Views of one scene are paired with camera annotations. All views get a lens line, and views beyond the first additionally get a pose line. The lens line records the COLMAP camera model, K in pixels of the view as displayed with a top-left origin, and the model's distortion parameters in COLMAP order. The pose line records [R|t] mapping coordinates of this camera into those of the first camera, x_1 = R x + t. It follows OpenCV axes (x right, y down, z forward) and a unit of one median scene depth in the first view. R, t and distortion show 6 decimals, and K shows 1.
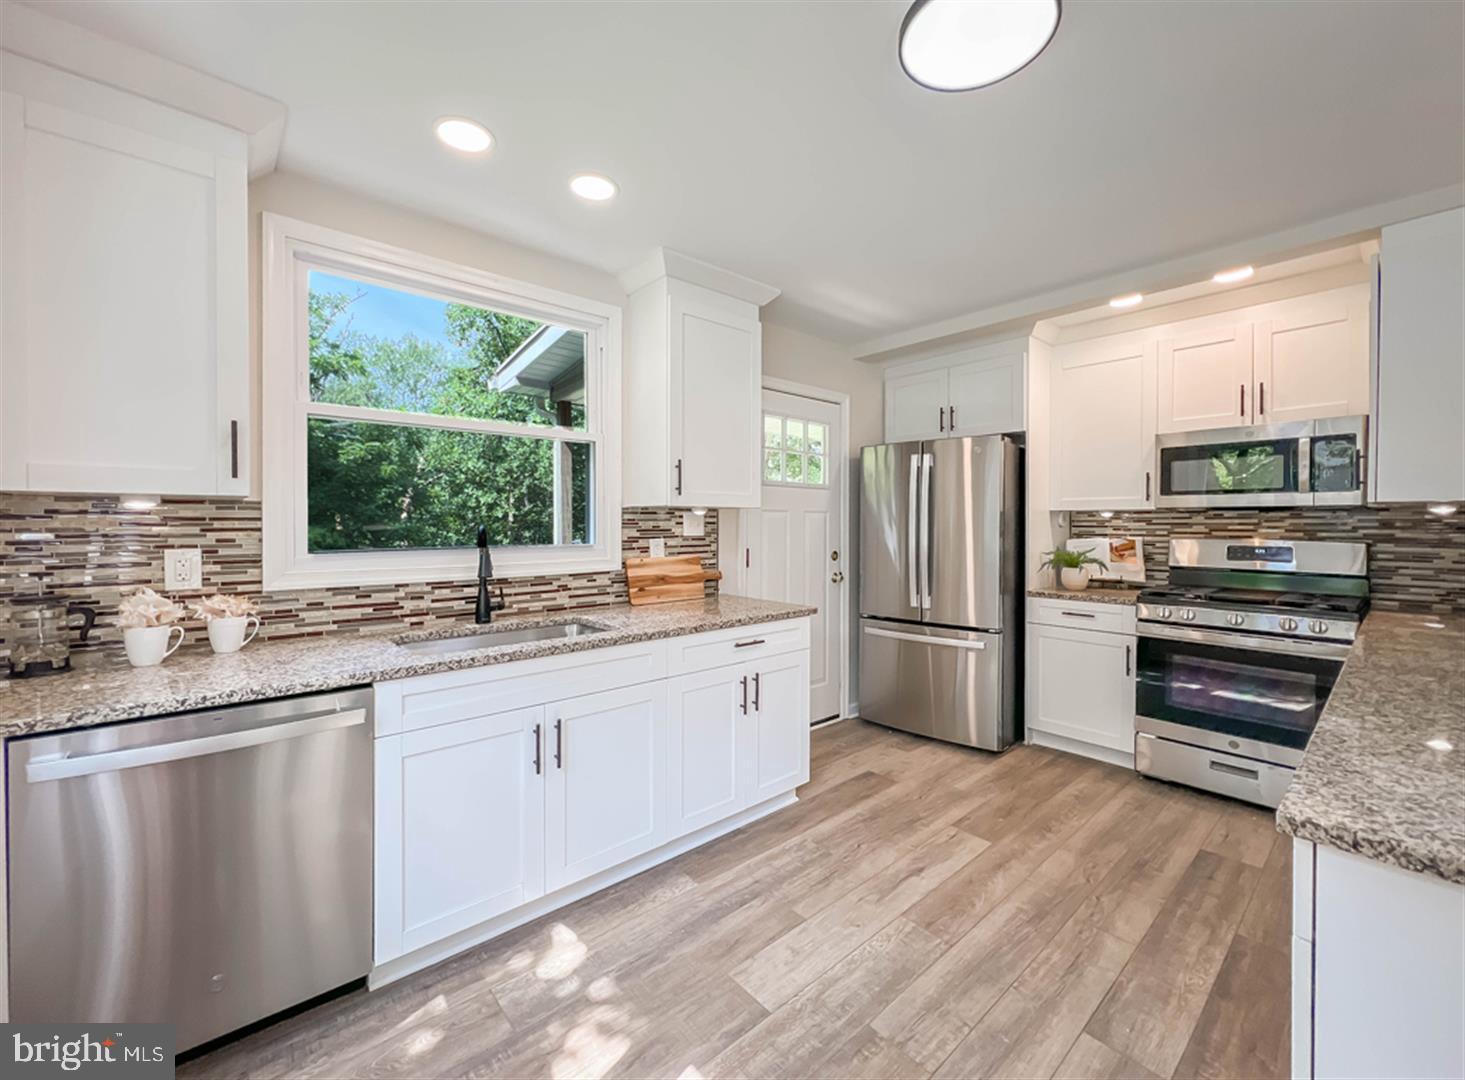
lens RADIAL K [[583.7, 0, 718.1], [0, 583.7, 553.9], [0, 0, 1]] dist [0.004098, 0.000715]
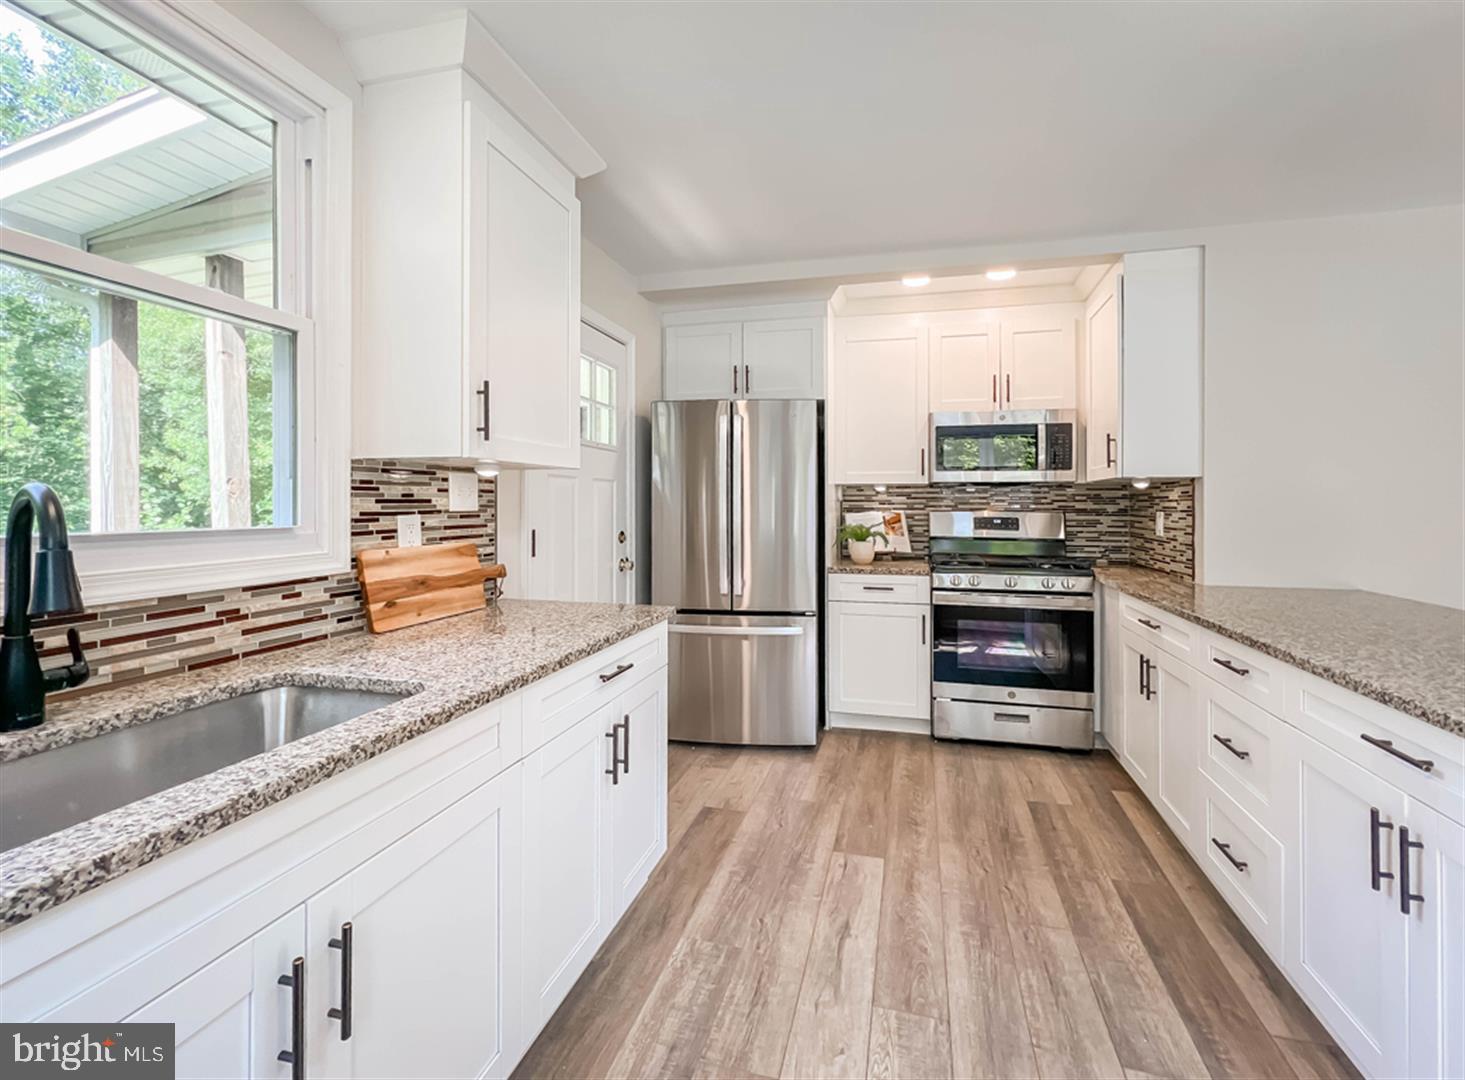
lens RADIAL K [[622.3, 0, 741.8], [0, 622.3, 520.7], [0, 0, 1]] dist [0.001024, -0.000269]
pose [[0.816052, -0.014347, 0.577800, -0.202959], [0.029539, 0.999421, -0.016903, 0.000109], [-0.577223, 0.030862, 0.816003, 0.304295]]
